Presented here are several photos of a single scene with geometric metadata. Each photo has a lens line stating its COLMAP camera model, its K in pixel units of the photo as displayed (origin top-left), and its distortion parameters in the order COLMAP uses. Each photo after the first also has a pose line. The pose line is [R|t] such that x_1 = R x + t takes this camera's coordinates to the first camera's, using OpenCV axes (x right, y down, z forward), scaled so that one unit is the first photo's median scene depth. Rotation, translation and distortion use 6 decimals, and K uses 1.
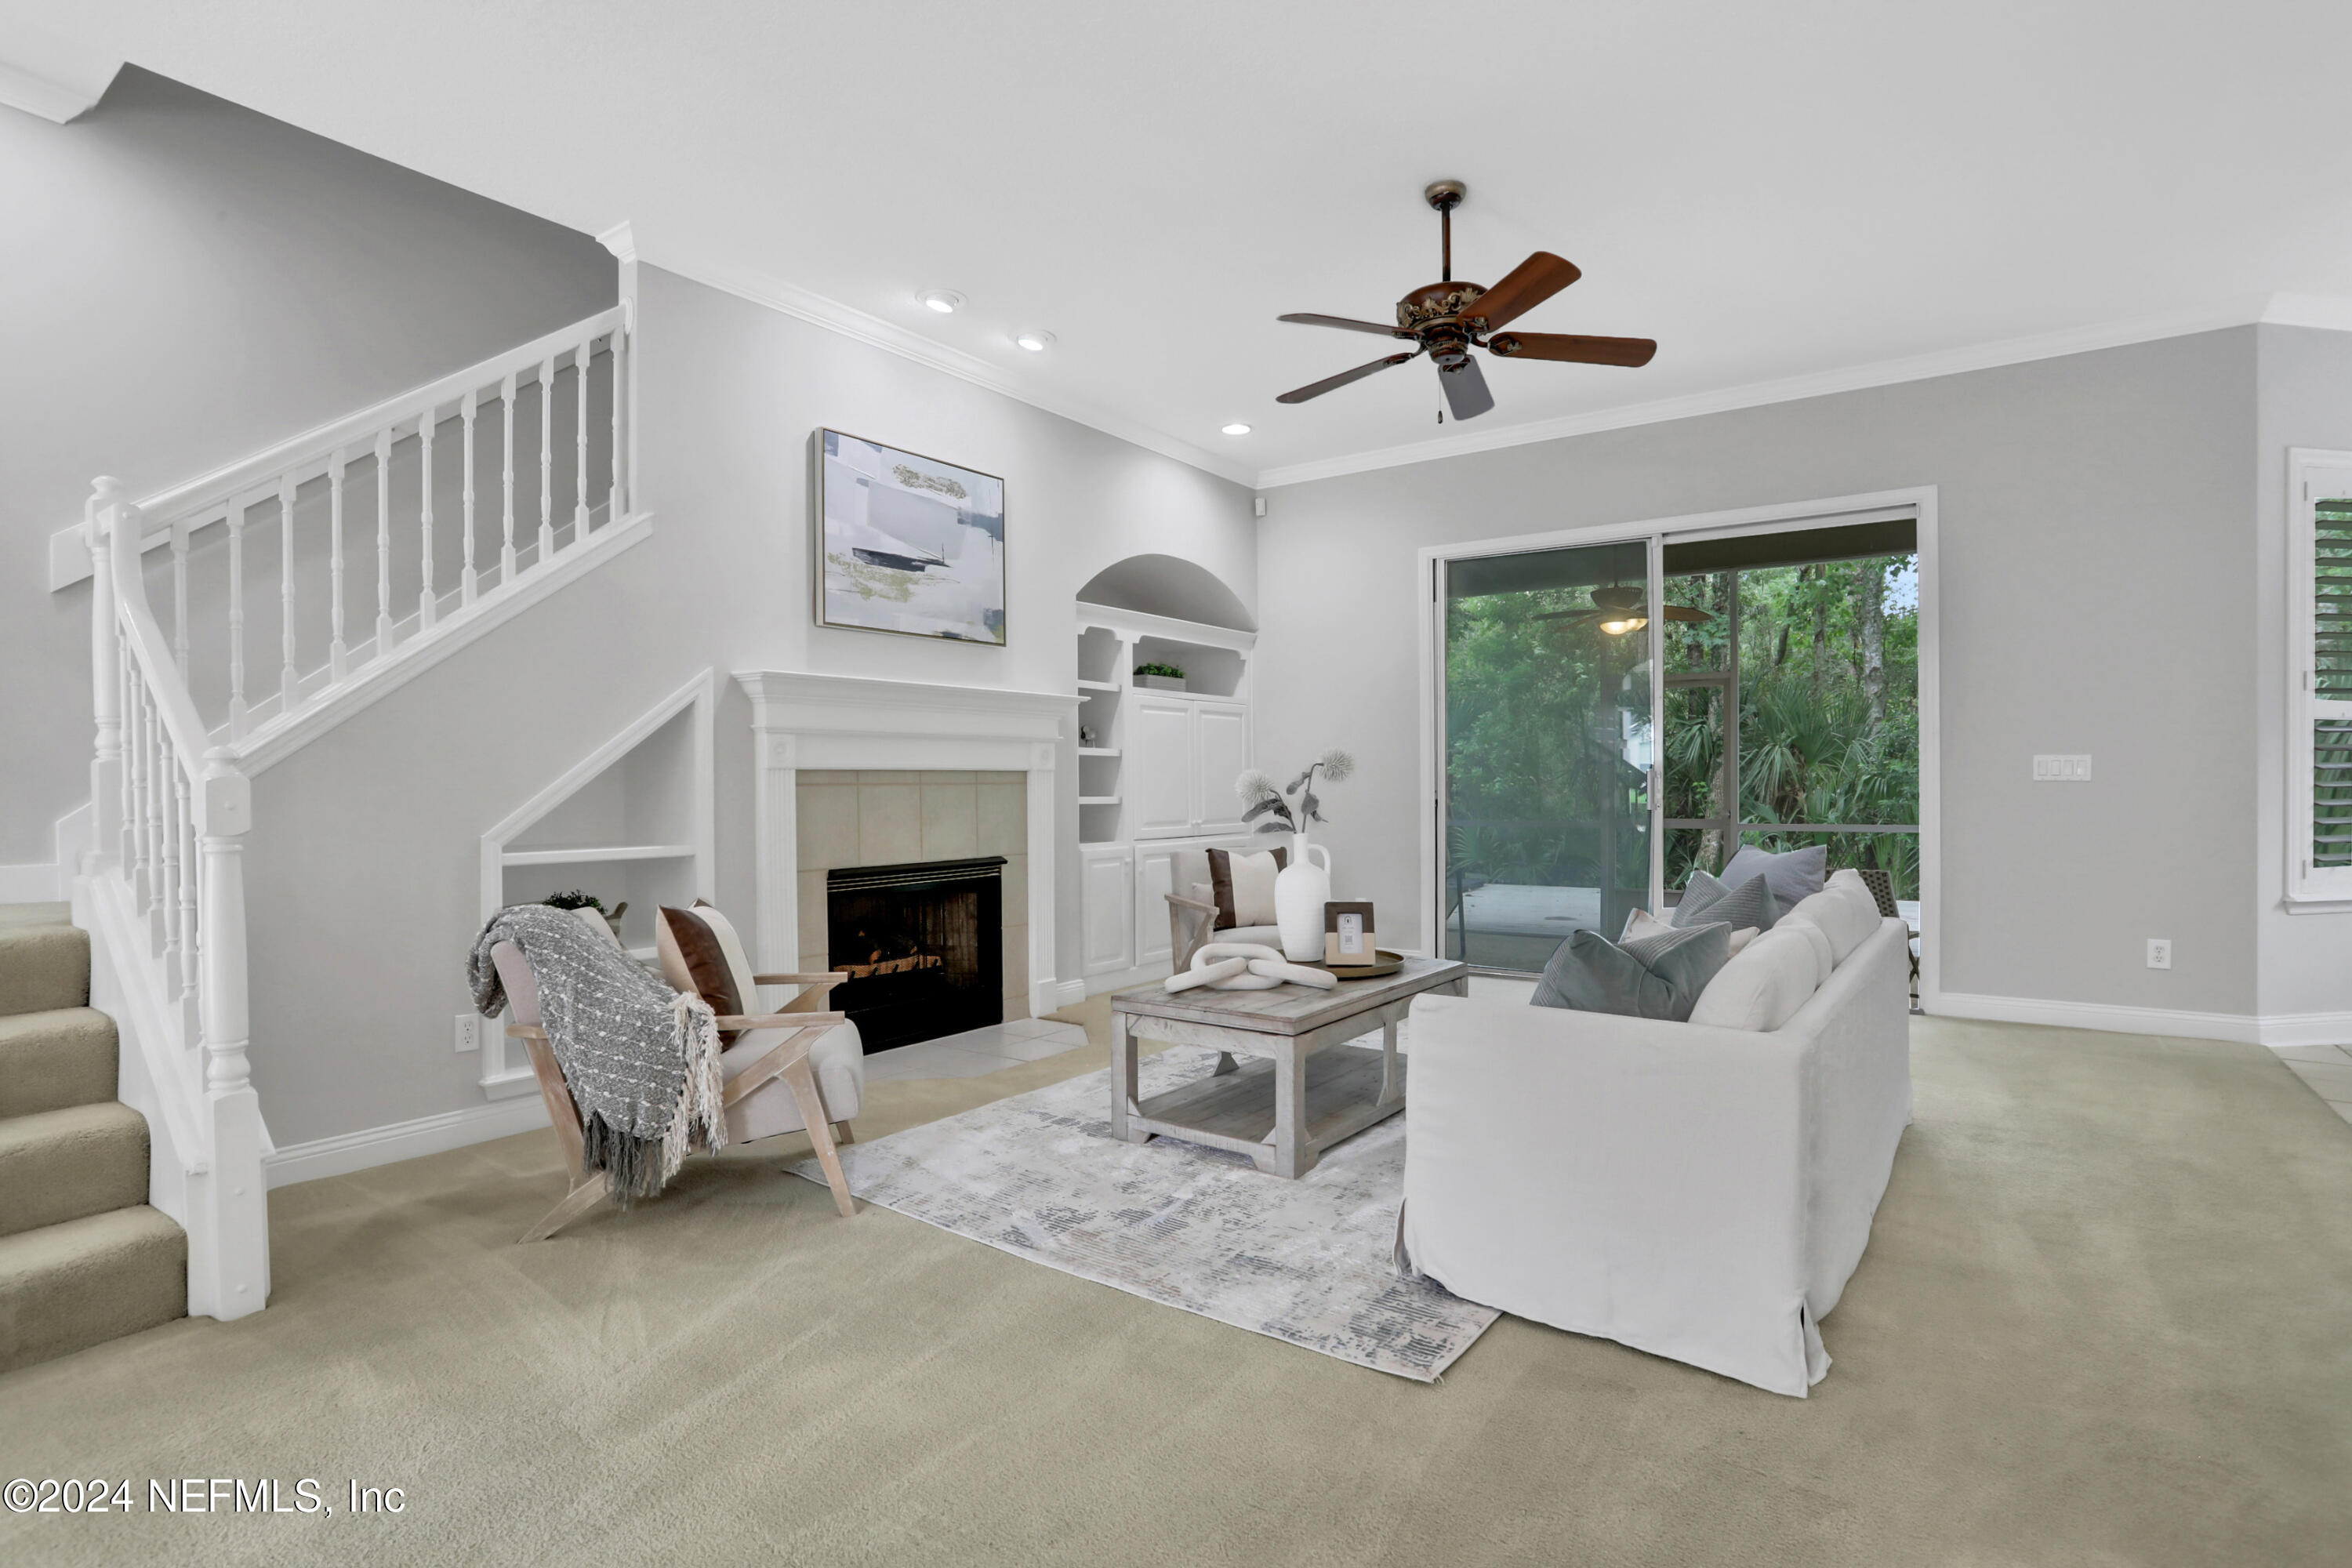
lens RADIAL K [[1166.0, 0, 1180.9], [0, 1166.0, 792.7], [0, 0, 1]] dist [-0.040573, 0.000330]
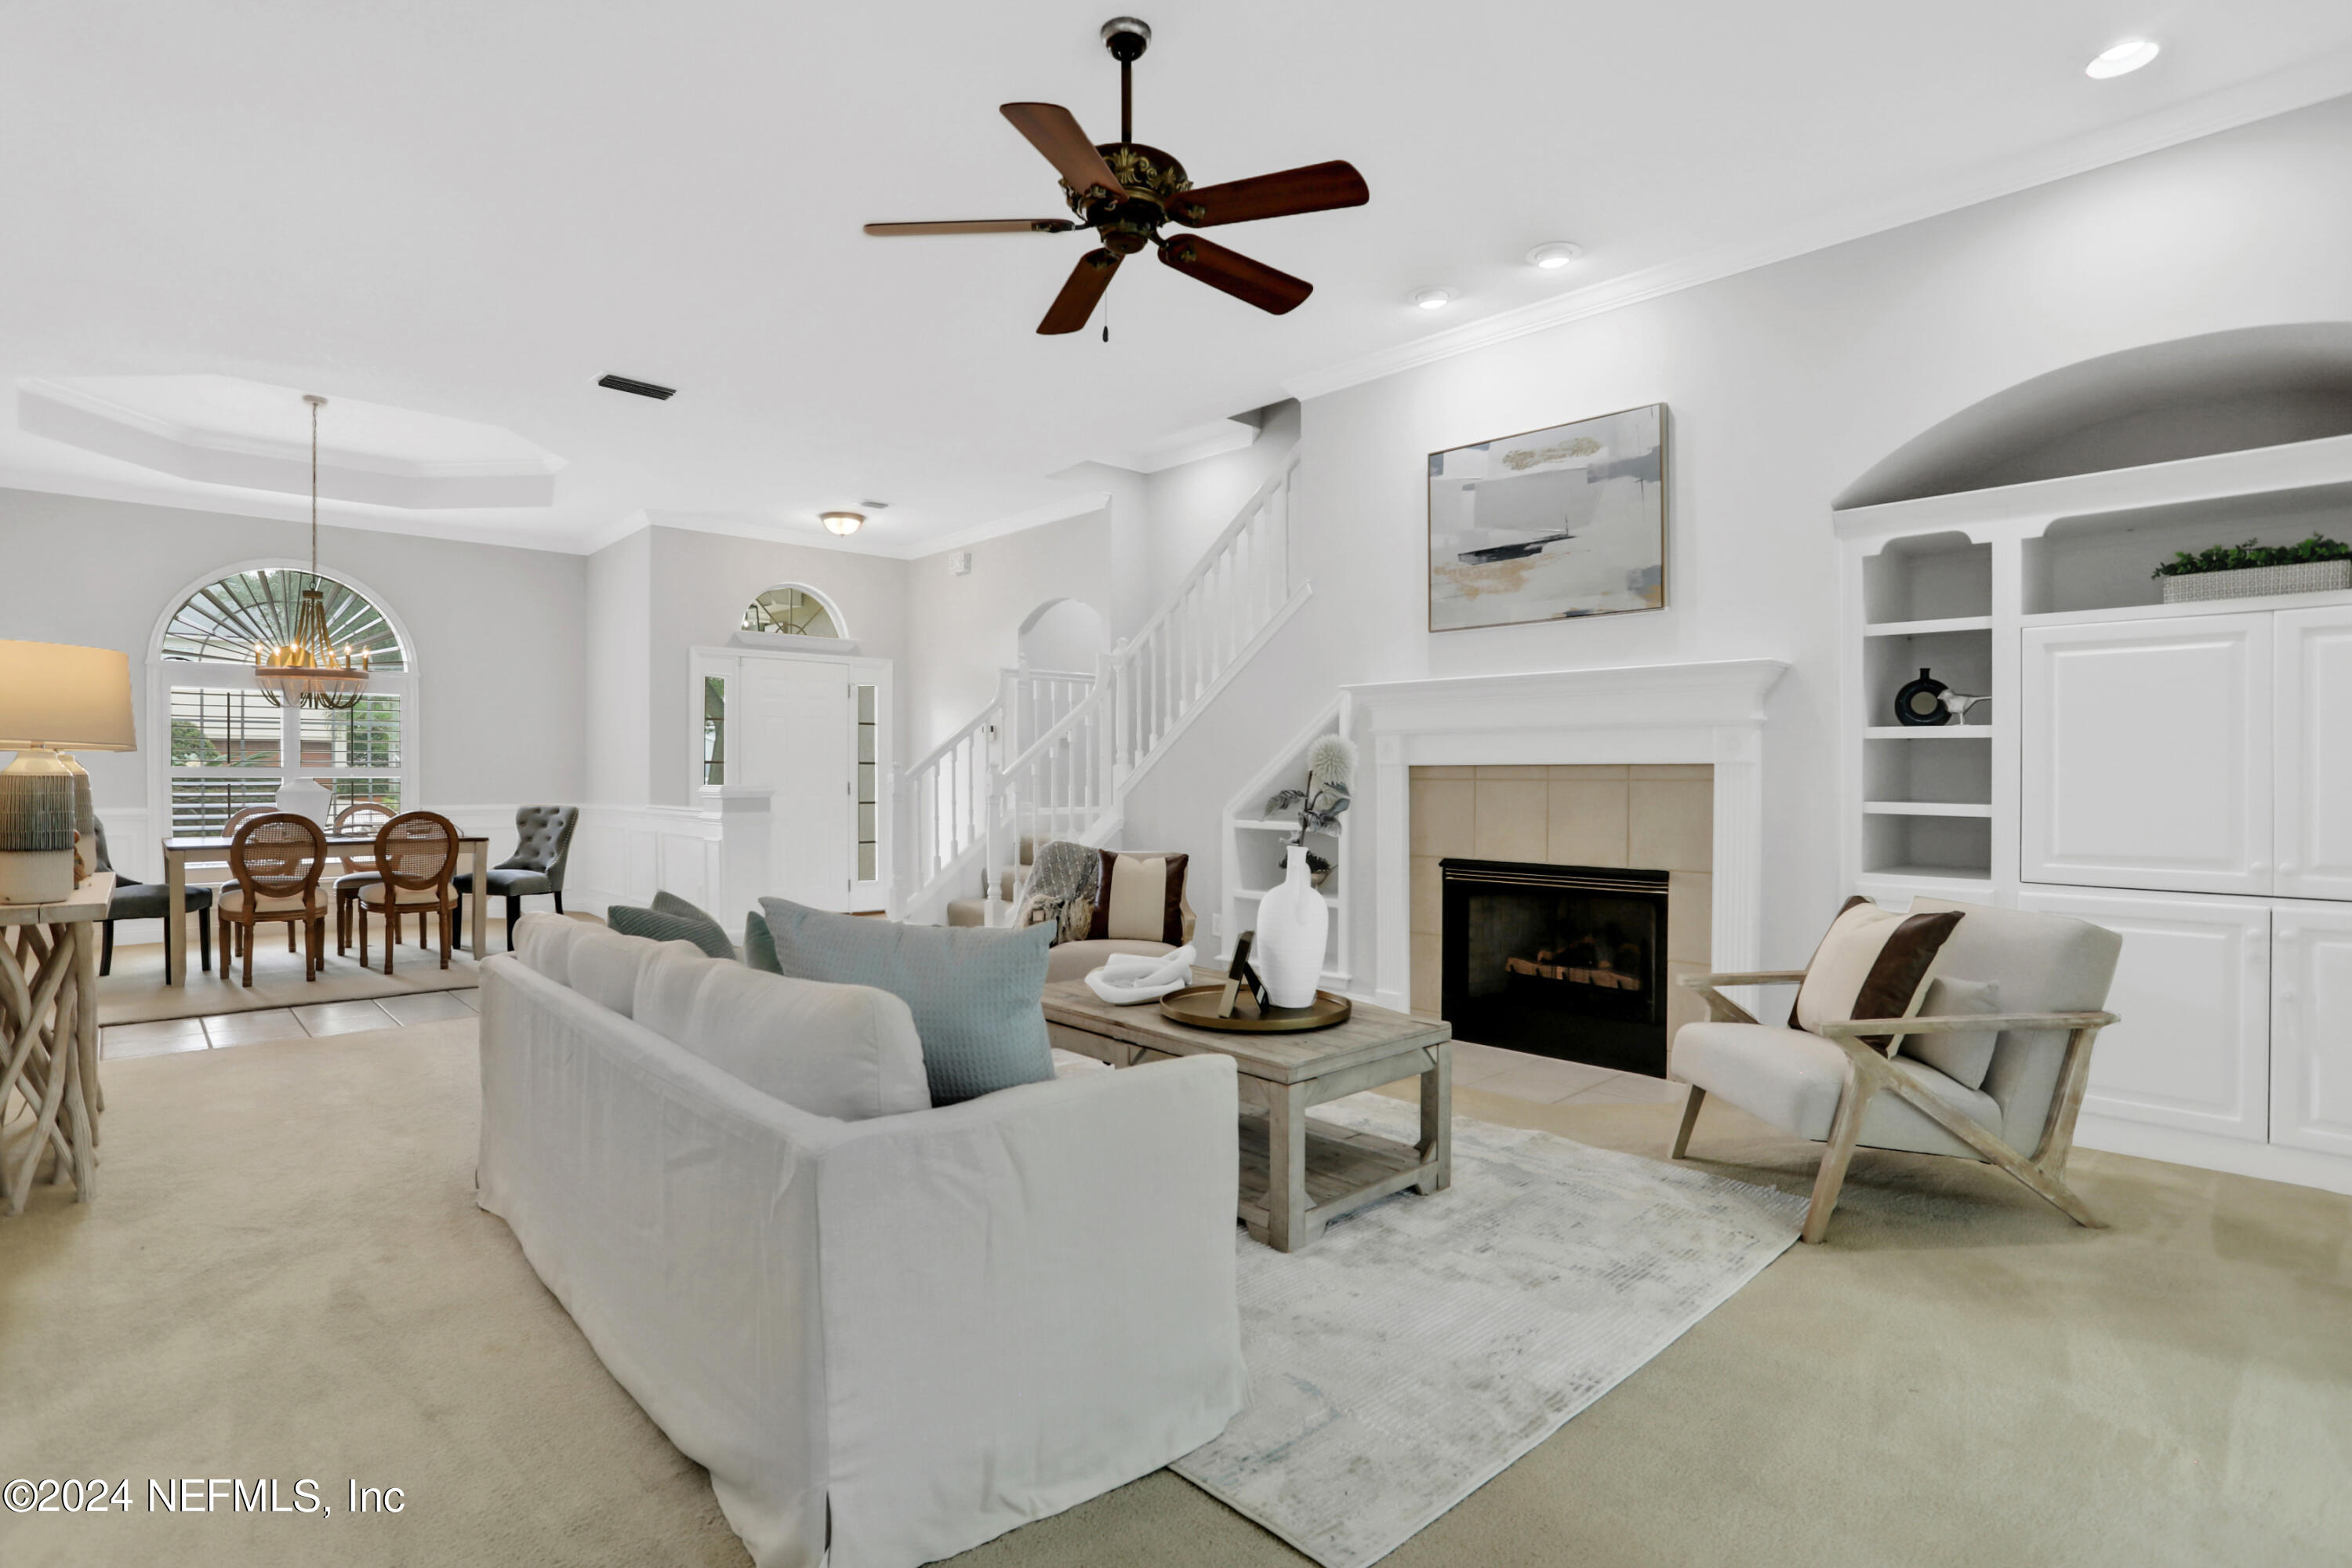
lens RADIAL K [[1166.0, 0, 1182.3], [0, 1166.0, 789.0], [0, 0, 1]] dist [-0.040573, 0.000330]
pose [[-0.163397, 0.020122, -0.986355, 0.741522], [-0.006344, 0.999750, 0.021446, -0.018078], [0.986540, 0.009761, -0.163229, 0.859957]]
